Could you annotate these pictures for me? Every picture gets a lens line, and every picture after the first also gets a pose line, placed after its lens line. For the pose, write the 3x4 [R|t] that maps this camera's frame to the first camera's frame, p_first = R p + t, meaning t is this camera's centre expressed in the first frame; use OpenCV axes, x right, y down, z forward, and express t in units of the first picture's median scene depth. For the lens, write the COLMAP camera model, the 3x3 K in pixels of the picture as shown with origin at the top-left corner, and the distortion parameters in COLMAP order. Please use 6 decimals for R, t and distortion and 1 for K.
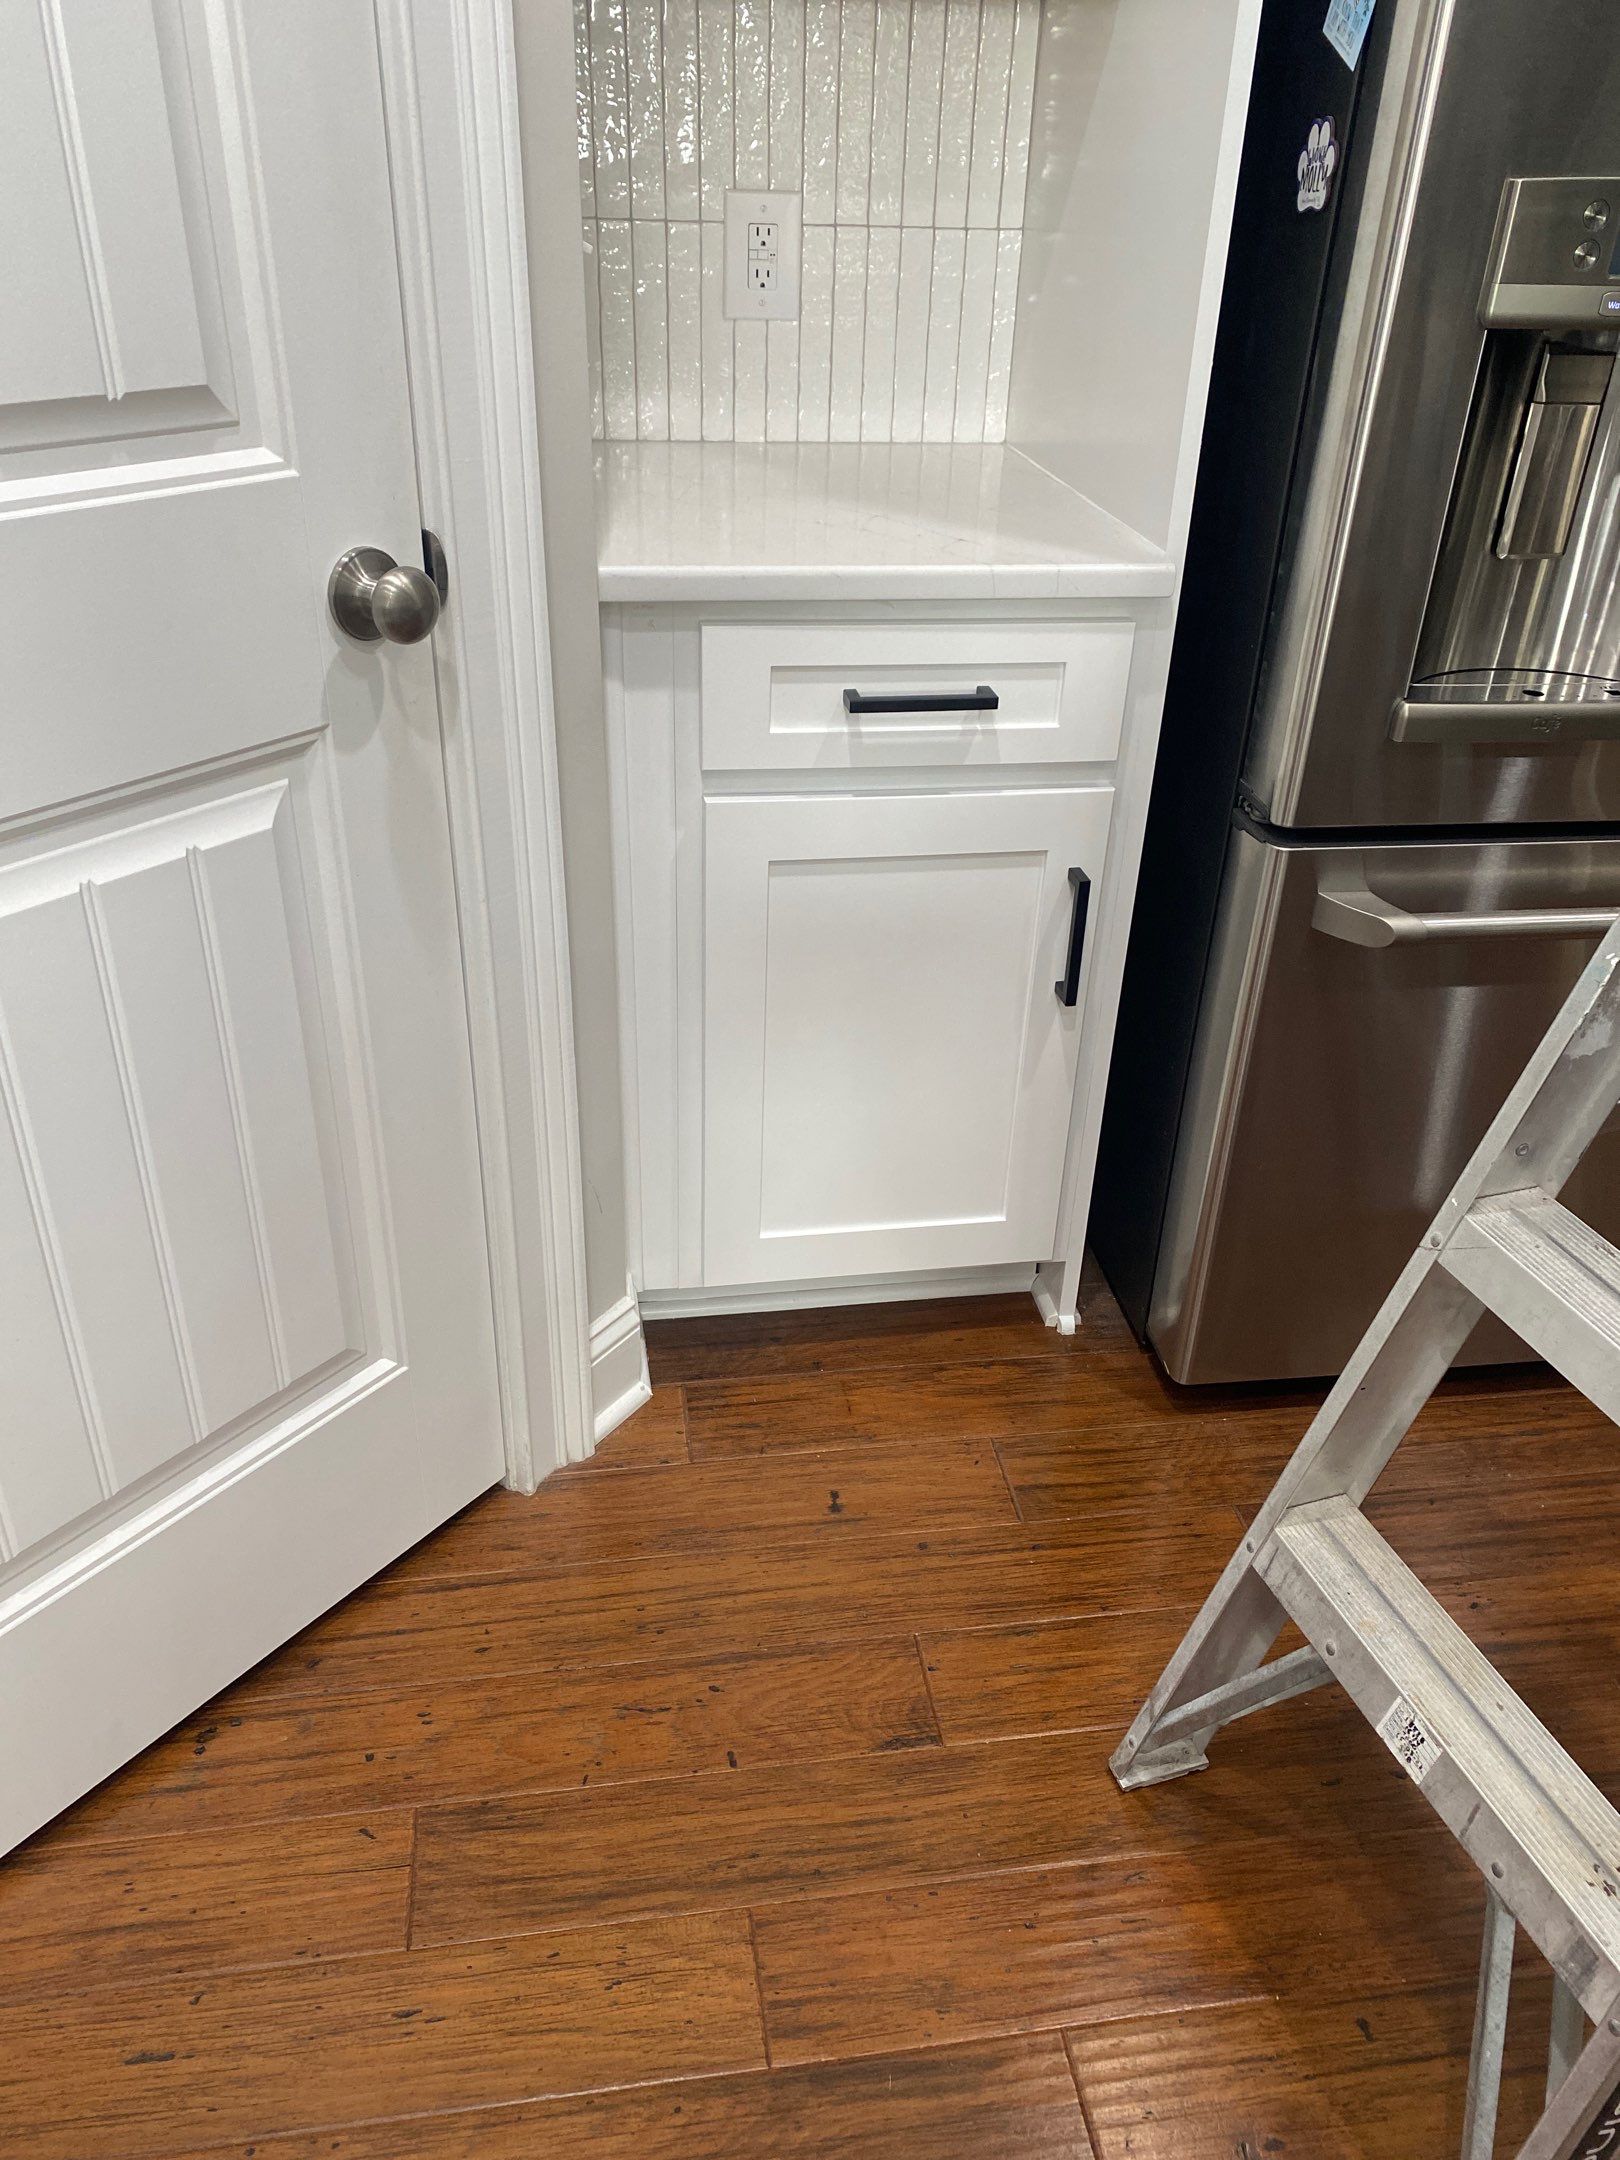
lens RADIAL K [[1539.7, 0, 805.4], [0, 1539.7, 1102.4], [0, 0, 1]] dist [0.008545, -0.008062]
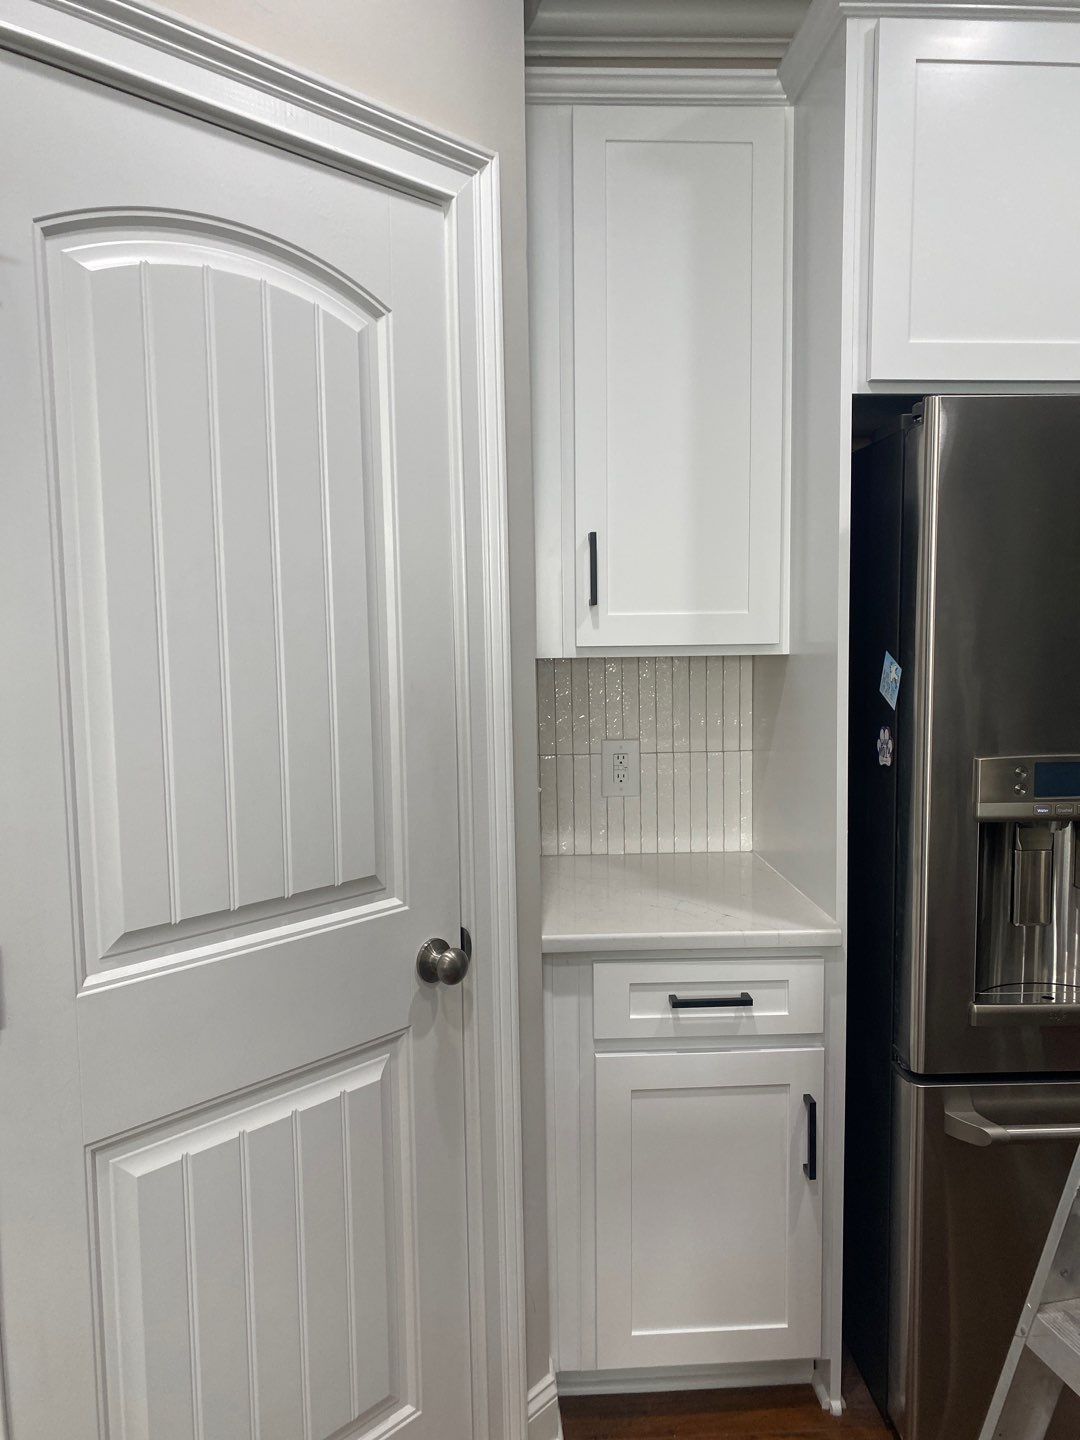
lens RADIAL K [[1026.4, 0, 536.9], [0, 1026.4, 734.9], [0, 0, 1]] dist [0.008545, -0.008062]
pose [[0.993962, -0.034067, -0.104306, 0.005855], [-0.016409, 0.893746, -0.448273, 0.012734], [0.108494, 0.447277, 0.887791, -0.272253]]
